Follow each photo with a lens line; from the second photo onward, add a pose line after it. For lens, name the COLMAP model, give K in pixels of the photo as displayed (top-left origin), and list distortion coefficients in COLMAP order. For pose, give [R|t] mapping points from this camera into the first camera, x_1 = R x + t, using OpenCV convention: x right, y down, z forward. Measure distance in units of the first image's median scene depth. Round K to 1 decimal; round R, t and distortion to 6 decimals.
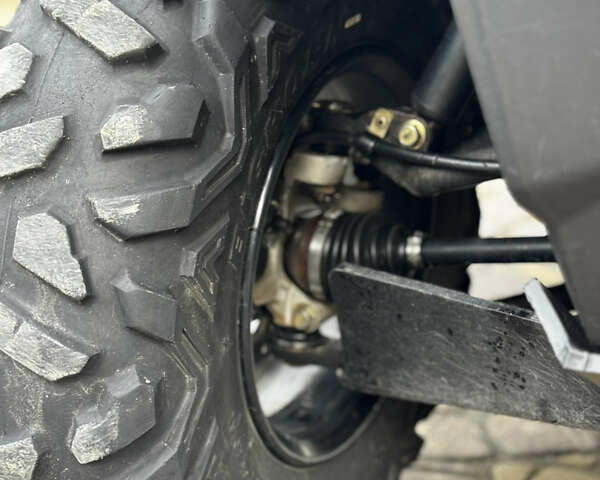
lens RADIAL K [[1185.1, 0, 301.3], [0, 1185.1, 240.3], [0, 0, 1]] dist [0.055948, 0.000000]
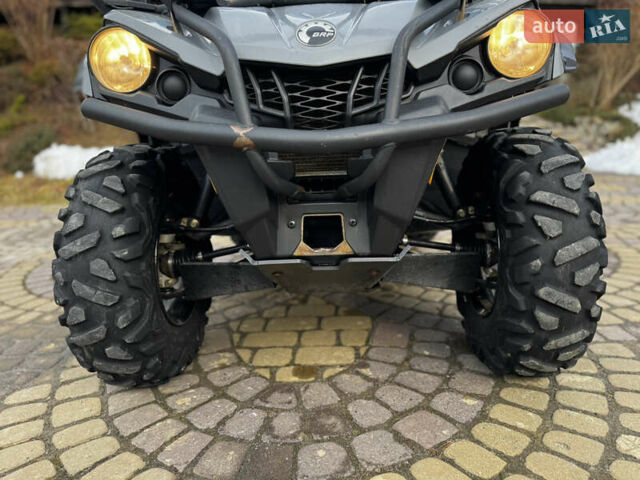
lens RADIAL K [[460.9, 0, 328.5], [0, 460.9, 234.3], [0, 0, 1]] dist [0.020950, -0.017682]
pose [[0.888054, -0.159866, 0.431050, -0.182157], [0.192693, 0.980695, -0.033272, 0.078278], [-0.417409, 0.112608, 0.901715, -0.490463]]
